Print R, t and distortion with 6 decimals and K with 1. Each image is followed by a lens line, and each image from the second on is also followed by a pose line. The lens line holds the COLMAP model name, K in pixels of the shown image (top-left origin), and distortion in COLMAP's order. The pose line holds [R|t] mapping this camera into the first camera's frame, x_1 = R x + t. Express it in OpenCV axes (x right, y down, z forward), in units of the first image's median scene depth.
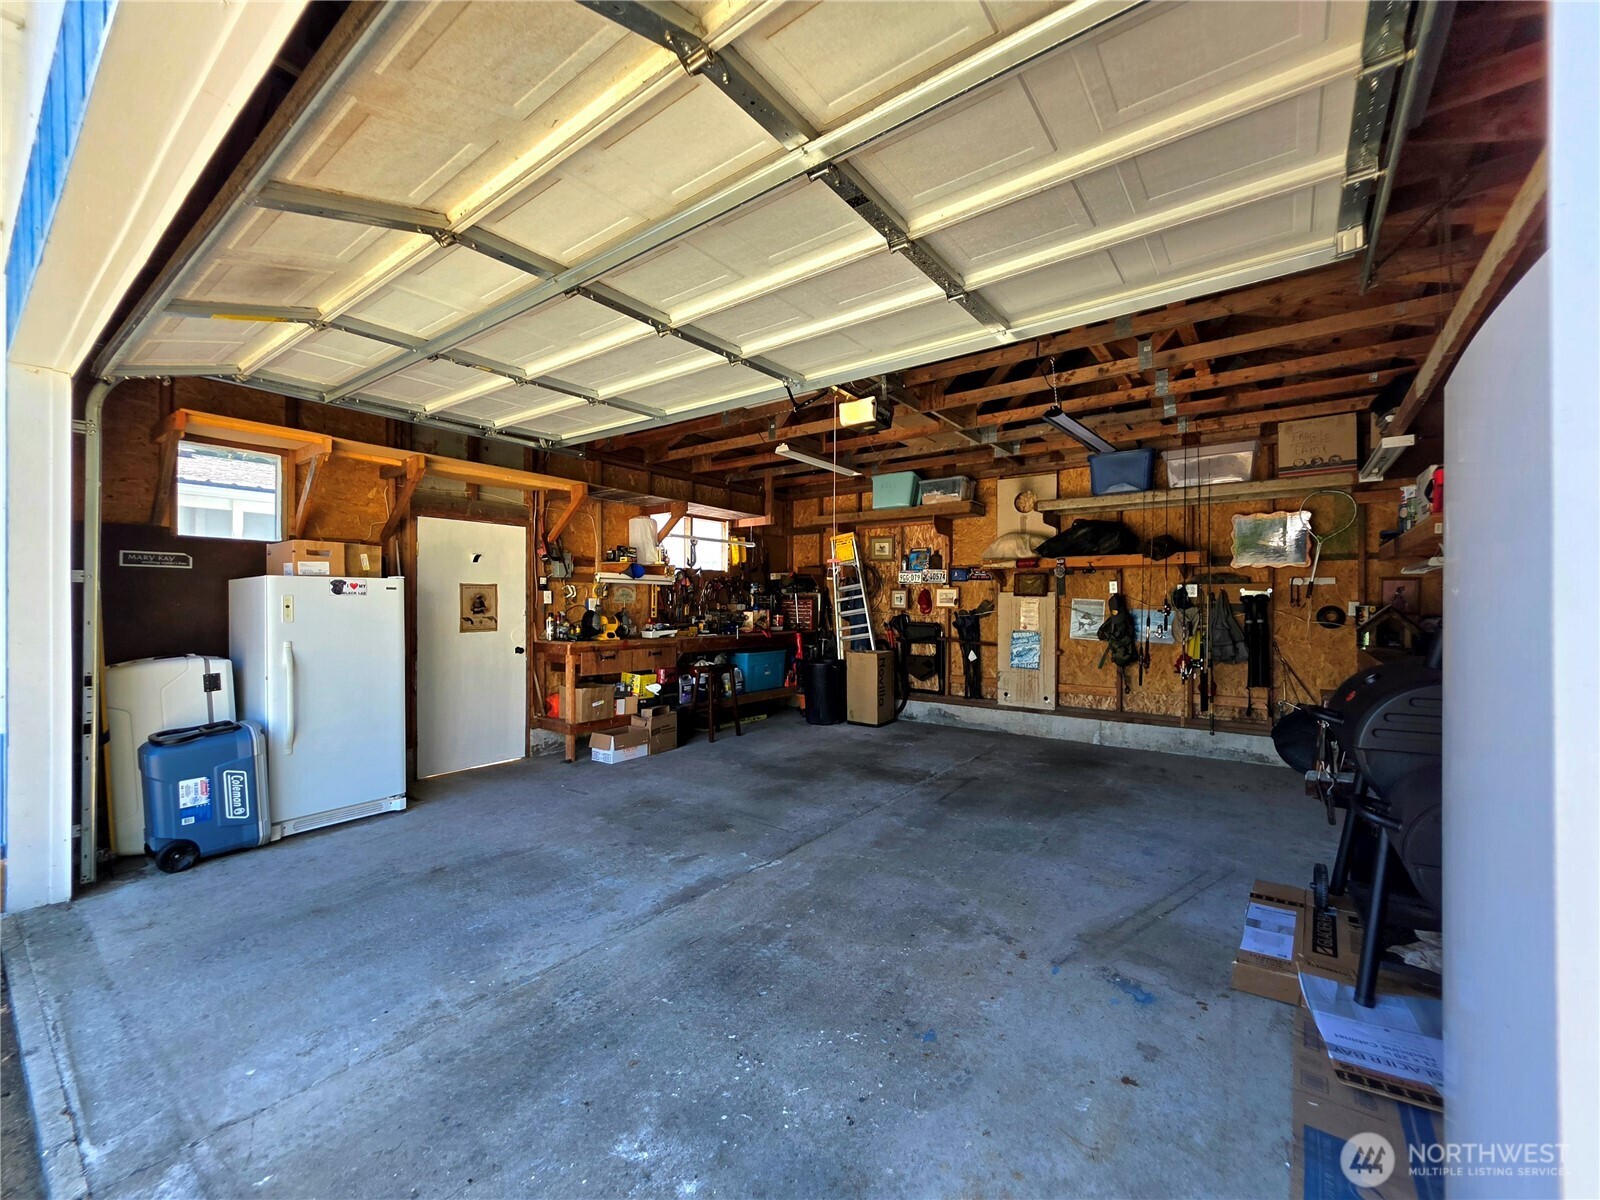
lens RADIAL K [[661.9, 0, 787.0], [0, 661.9, 605.2], [0, 0, 1]] dist [0.005793, -0.001345]
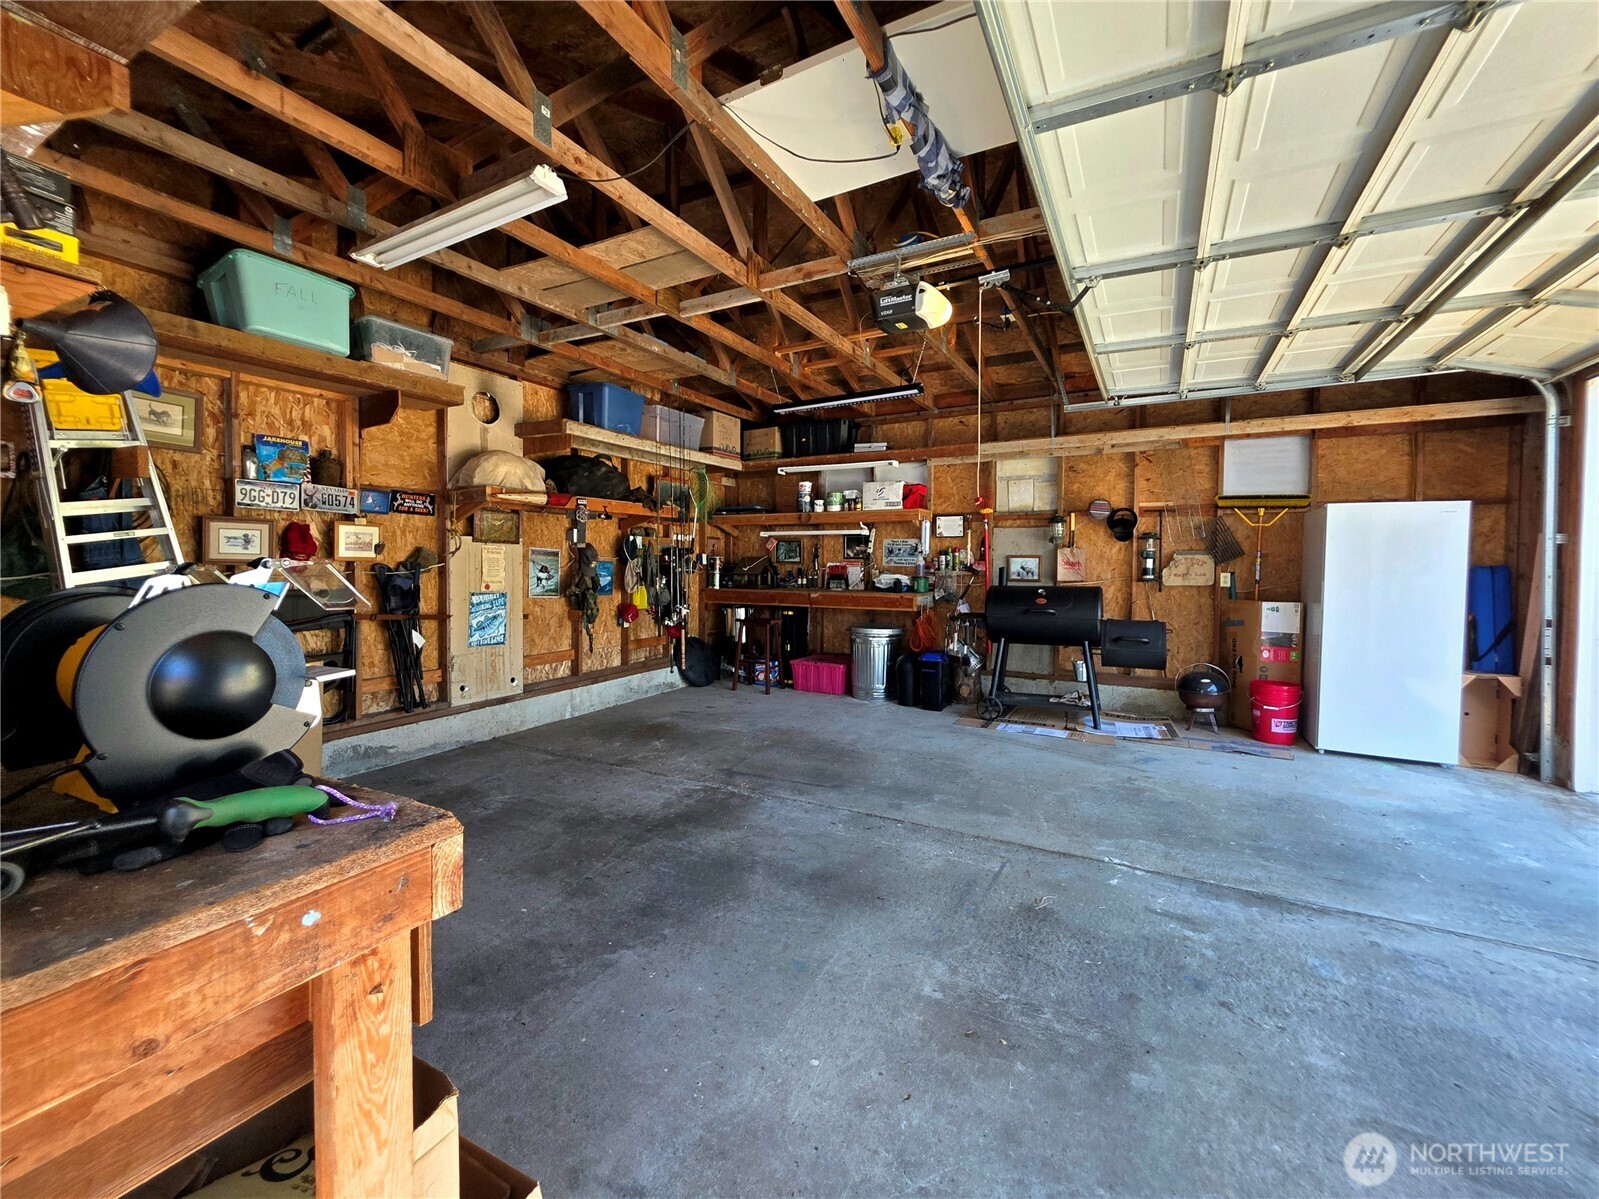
lens RADIAL K [[661.5, 0, 809.2], [0, 661.5, 582.8], [0, 0, 1]] dist [0.005793, -0.001345]
pose [[-0.182305, -0.038279, 0.982497, -0.567891], [-0.002258, 0.999256, 0.038513, 0.001423], [-0.983240, 0.004803, -0.182255, 1.137949]]
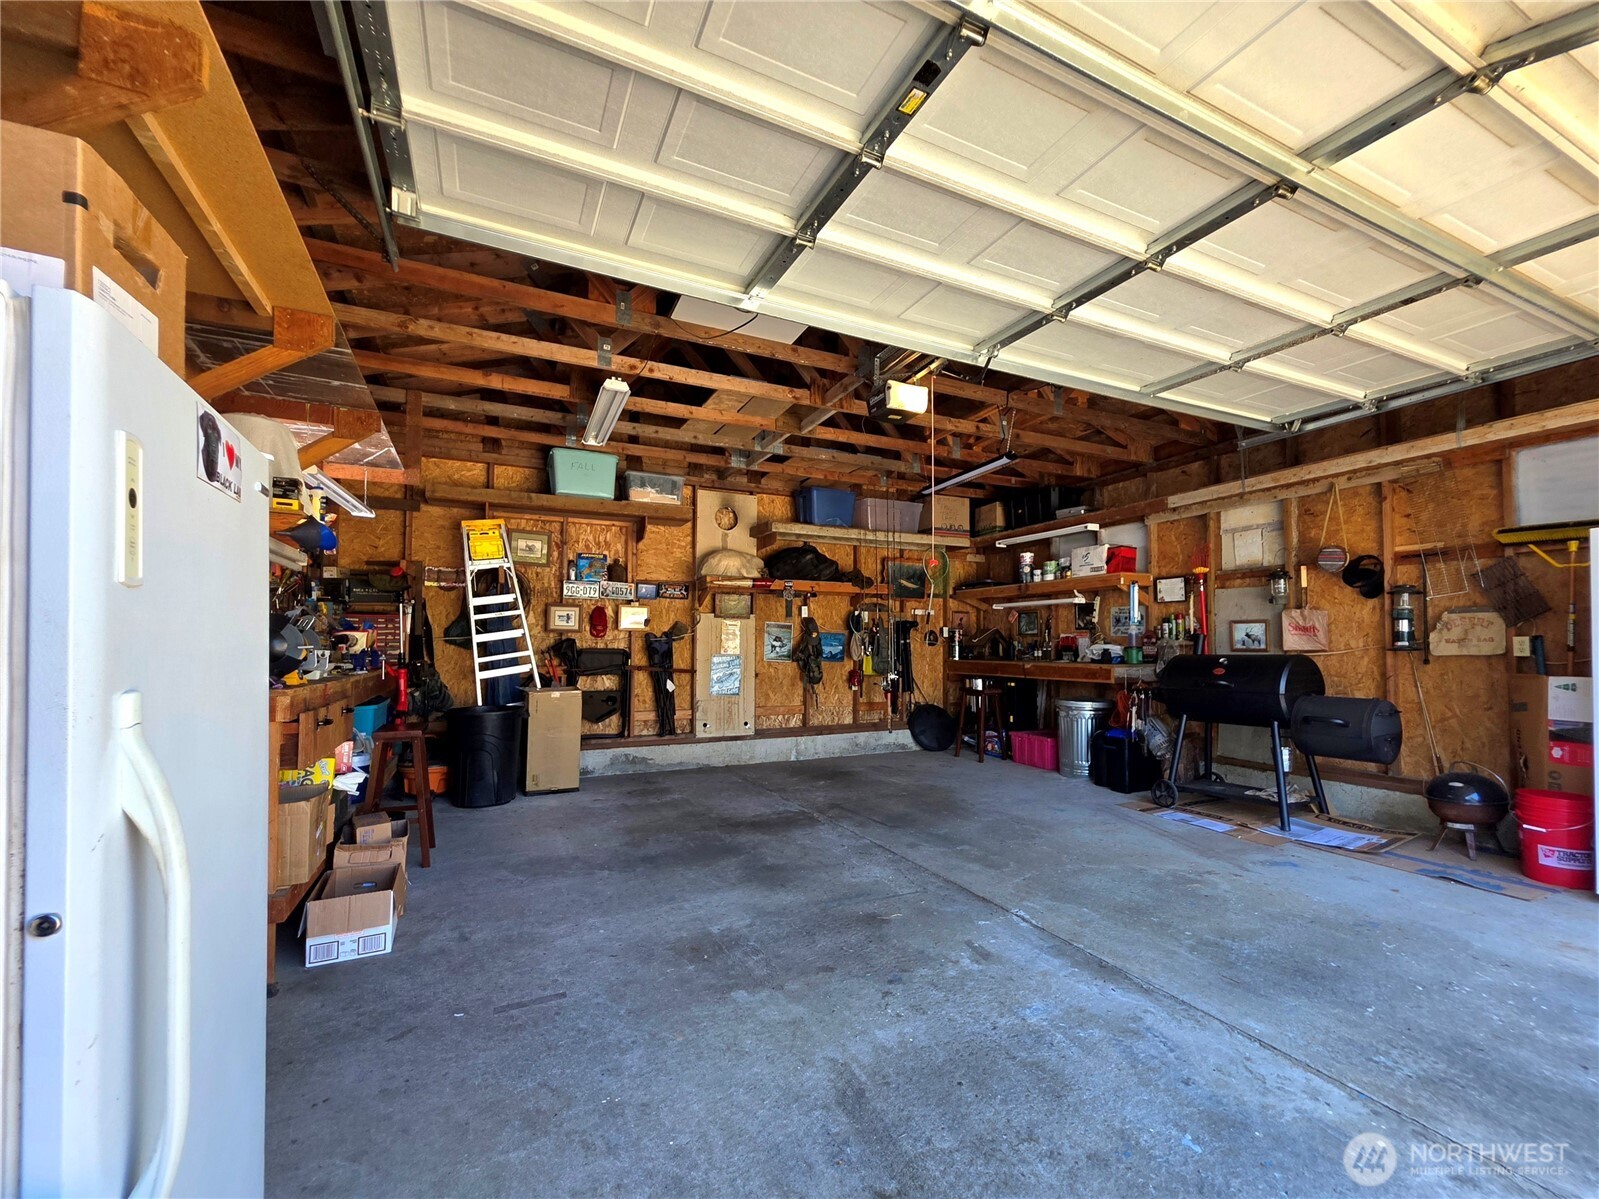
lens RADIAL K [[705.7, 0, 850.0], [0, 705.7, 630.3], [0, 0, 1]] dist [0.004044, -0.000693]
pose [[0.415048, 0.016902, 0.909643, -0.690758], [0.002062, 0.999807, -0.019518, 0.034158], [-0.909797, 0.009976, 0.414933, 0.607101]]
